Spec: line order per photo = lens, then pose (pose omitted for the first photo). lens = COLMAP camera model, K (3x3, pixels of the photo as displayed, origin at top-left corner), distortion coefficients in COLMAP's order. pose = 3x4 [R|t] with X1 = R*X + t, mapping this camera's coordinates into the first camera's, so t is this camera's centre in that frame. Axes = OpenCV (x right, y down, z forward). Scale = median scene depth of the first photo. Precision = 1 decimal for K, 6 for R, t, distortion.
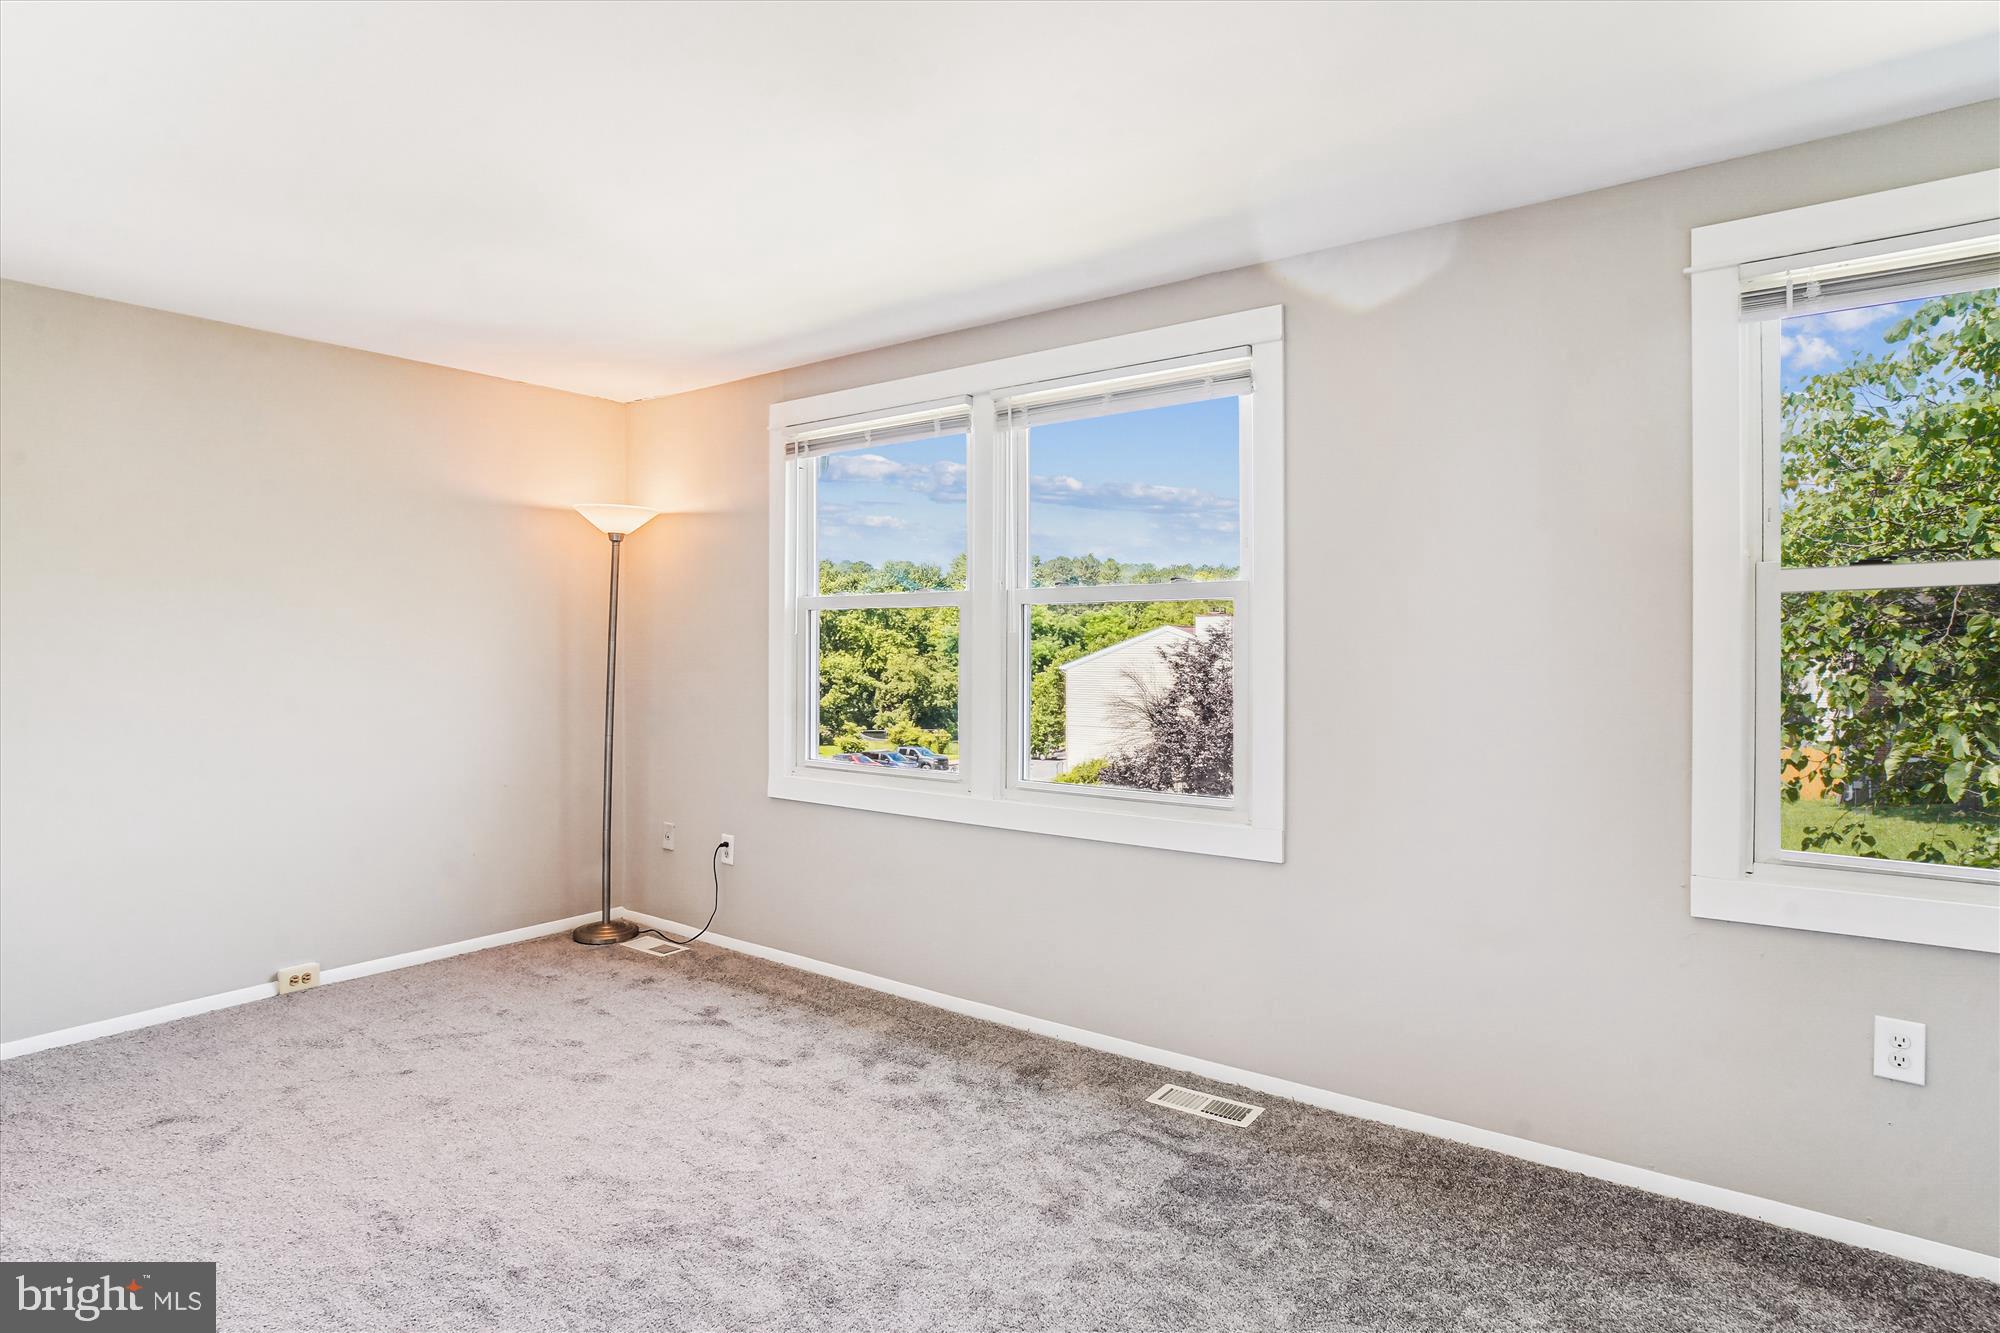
lens RADIAL K [[1066.9, 0, 1011.2], [0, 1066.9, 686.1], [0, 0, 1]] dist [-0.034525, 0.016507]
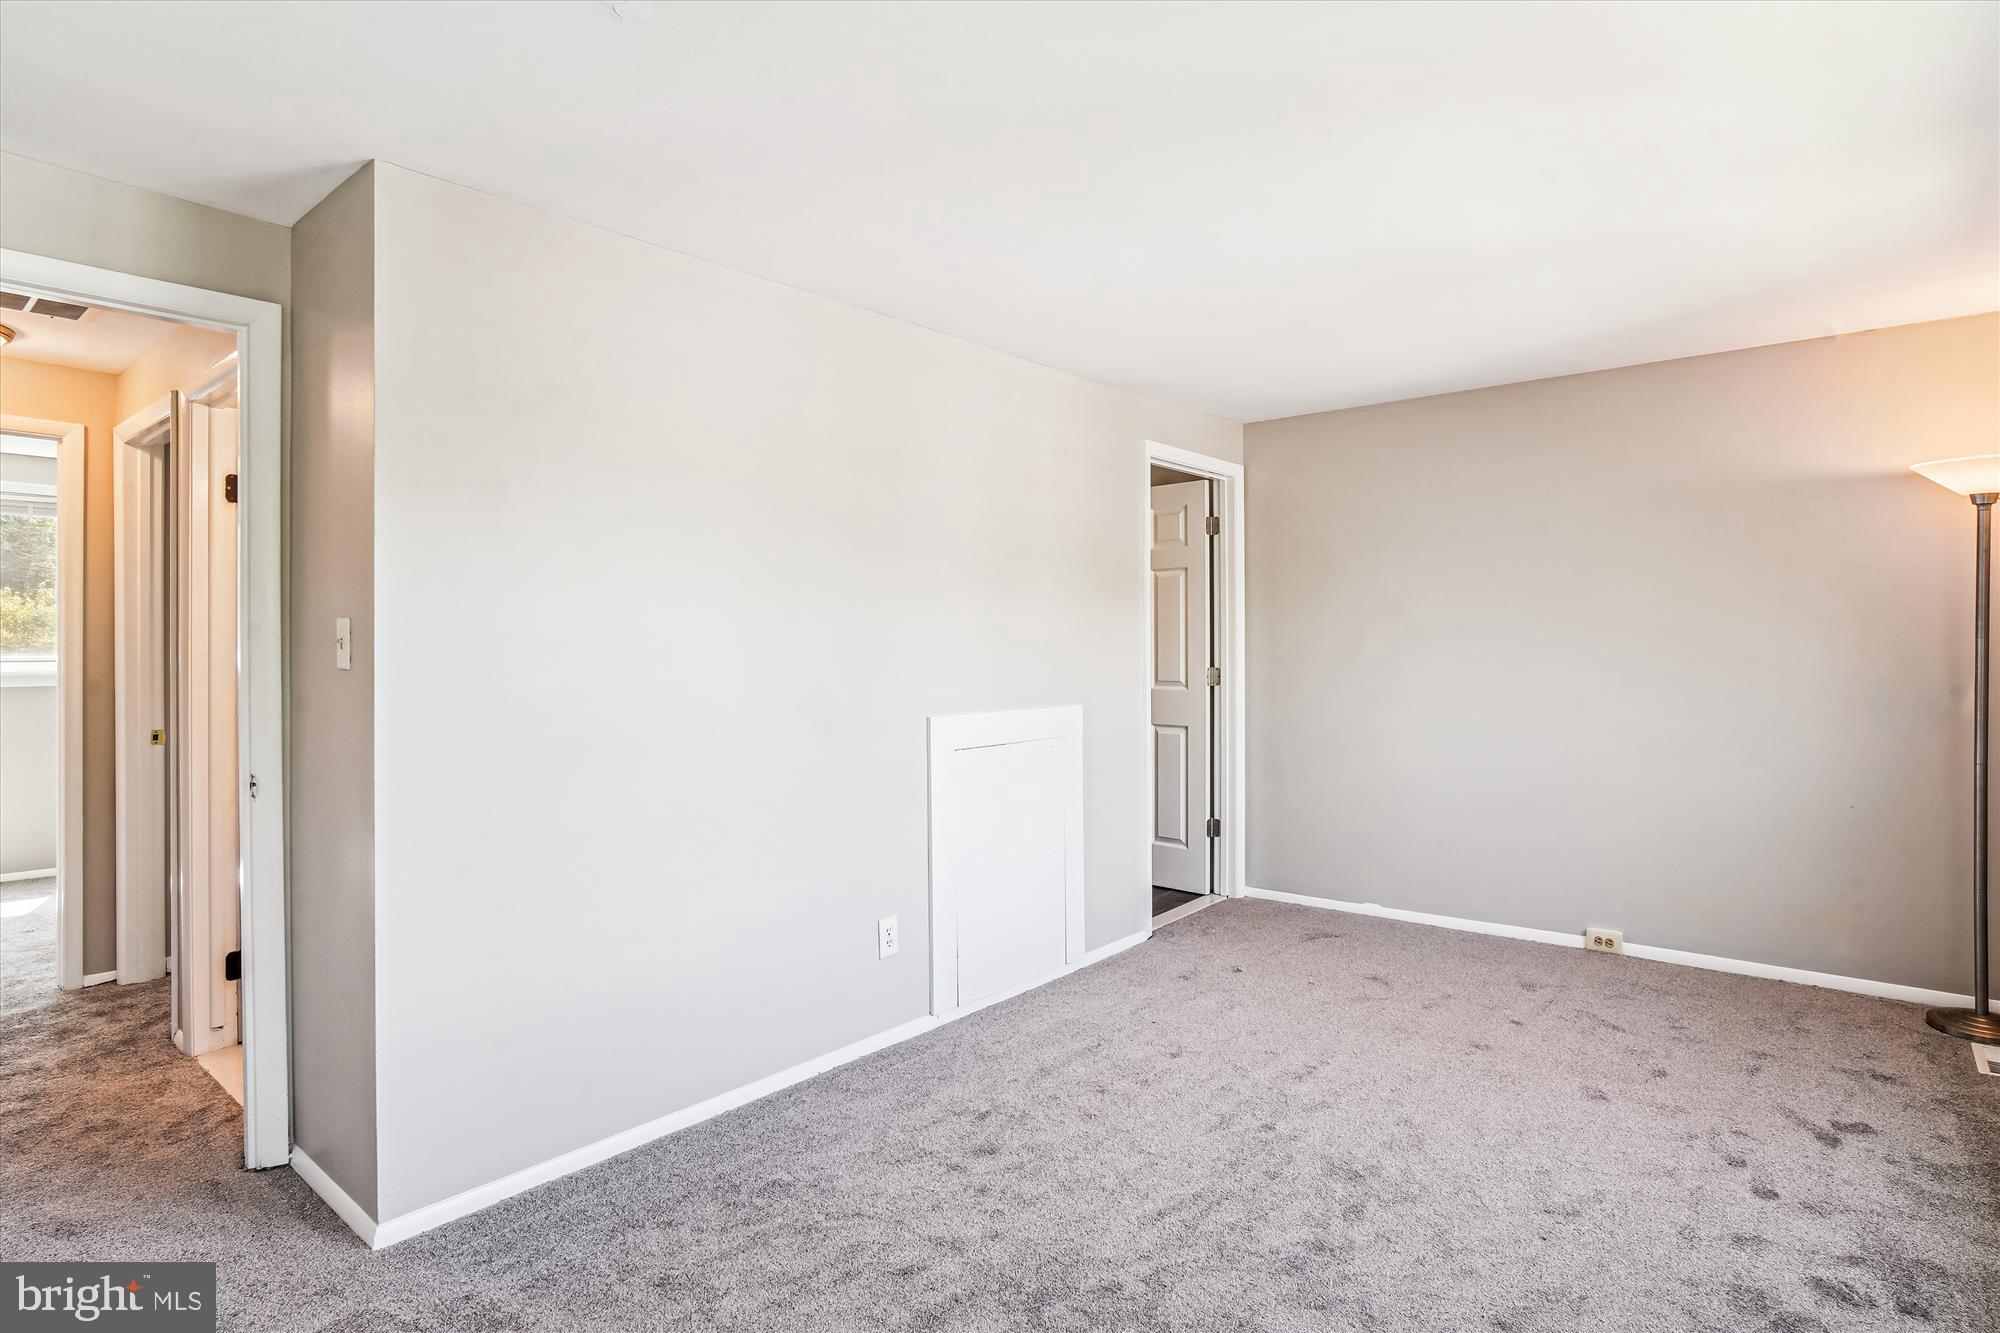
lens RADIAL K [[1066.9, 0, 989.7], [0, 1066.9, 658.1], [0, 0, 1]] dist [-0.034525, 0.016507]
pose [[-0.078618, 0.009734, -0.996857, 0.503090], [-0.035099, 0.999305, 0.012526, -0.014795], [0.996287, 0.035973, -0.078221, 0.435604]]
